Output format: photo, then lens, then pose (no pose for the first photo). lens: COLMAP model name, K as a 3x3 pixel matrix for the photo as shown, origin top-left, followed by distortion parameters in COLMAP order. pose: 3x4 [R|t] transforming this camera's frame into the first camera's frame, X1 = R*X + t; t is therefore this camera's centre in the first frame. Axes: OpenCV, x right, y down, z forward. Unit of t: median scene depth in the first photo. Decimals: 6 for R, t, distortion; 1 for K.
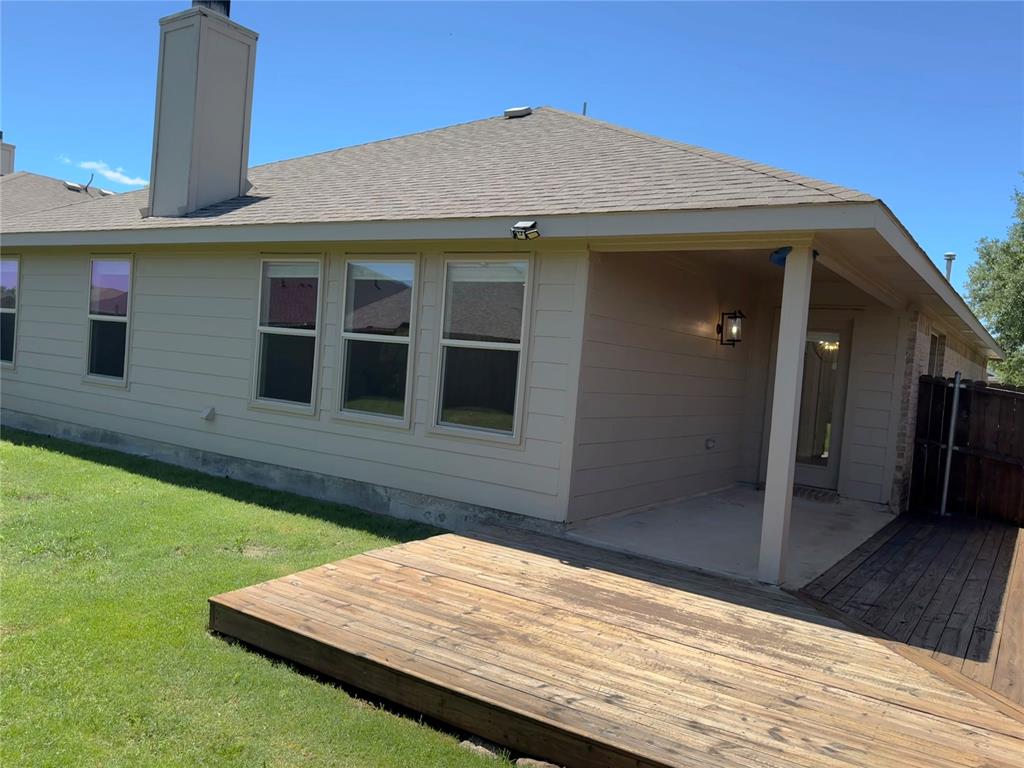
lens RADIAL K [[806.6, 0, 512.0], [0, 806.6, 384.0], [0, 0, 1]] dist [0.012472, 0.001841]
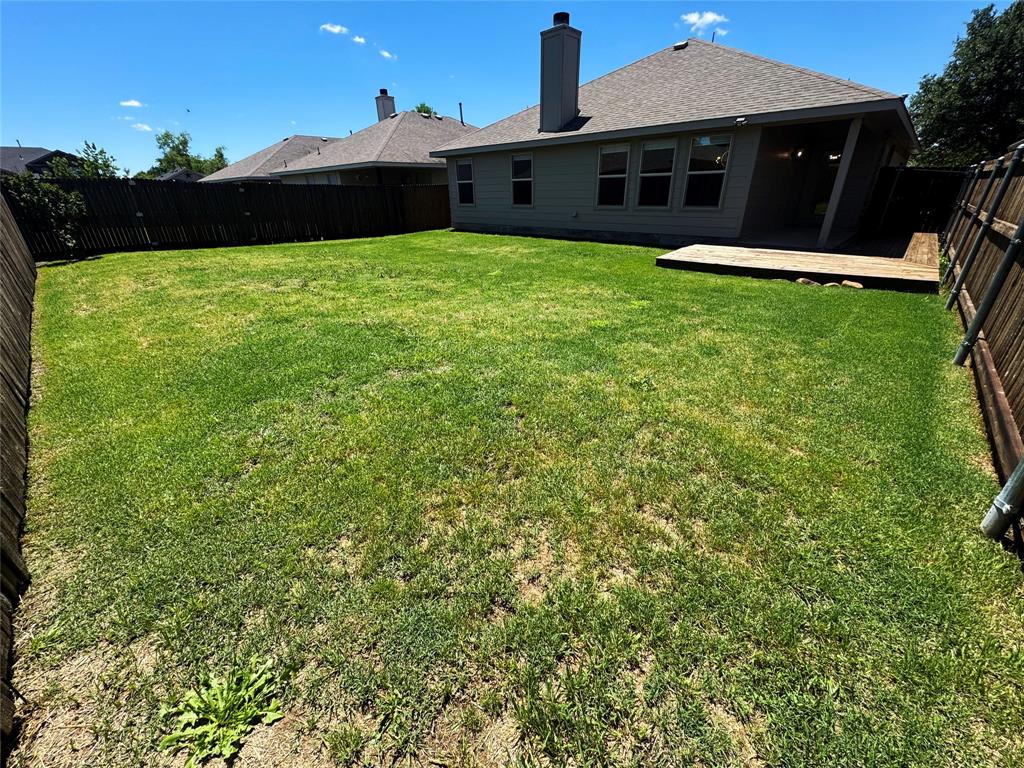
lens RADIAL K [[406.6, 0, 512.0], [0, 406.6, 384.0], [0, 0, 1]] dist [-0.001827, 0.000428]
pose [[0.981825, -0.020841, -0.188639, -0.324383], [0.095085, 0.914225, 0.393894, -0.000890], [0.164250, -0.404672, 0.899590, -0.459084]]
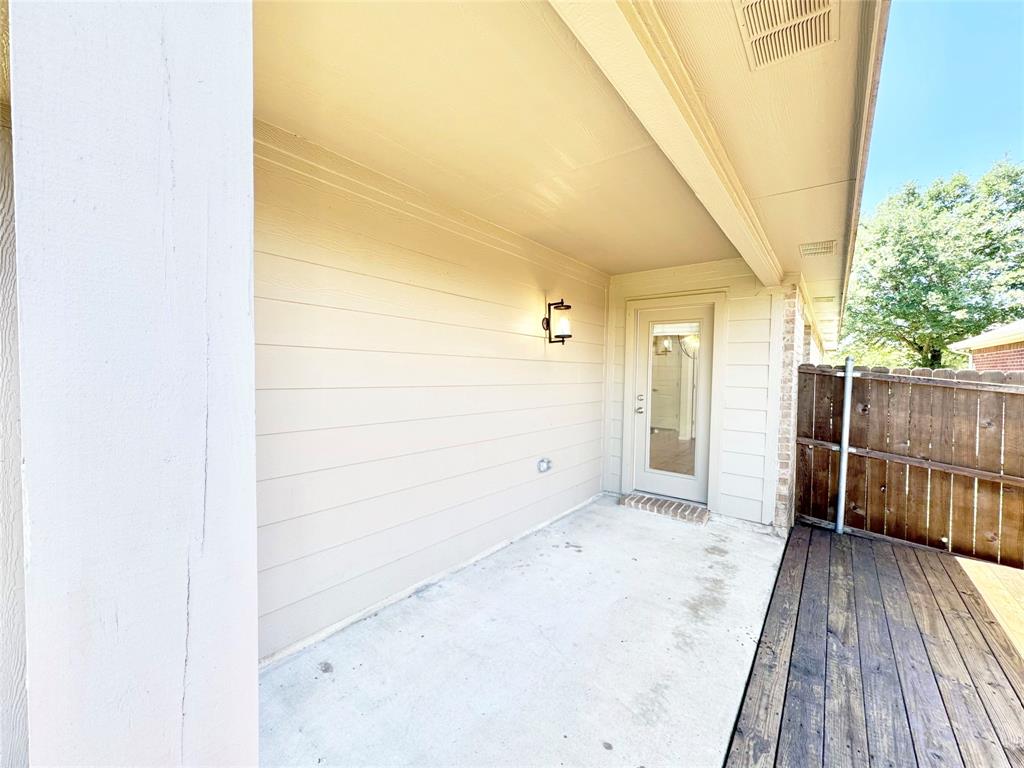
lens RADIAL K [[407.3, 0, 512.0], [0, 407.3, 384.0], [0, 0, 1]] dist [-0.001318, -0.000150]
pose [[0.995009, -0.060867, -0.079076, 0.243816], [0.060425, 0.998141, -0.007972, -0.005621], [0.079415, 0.003154, 0.996837, 0.566263]]
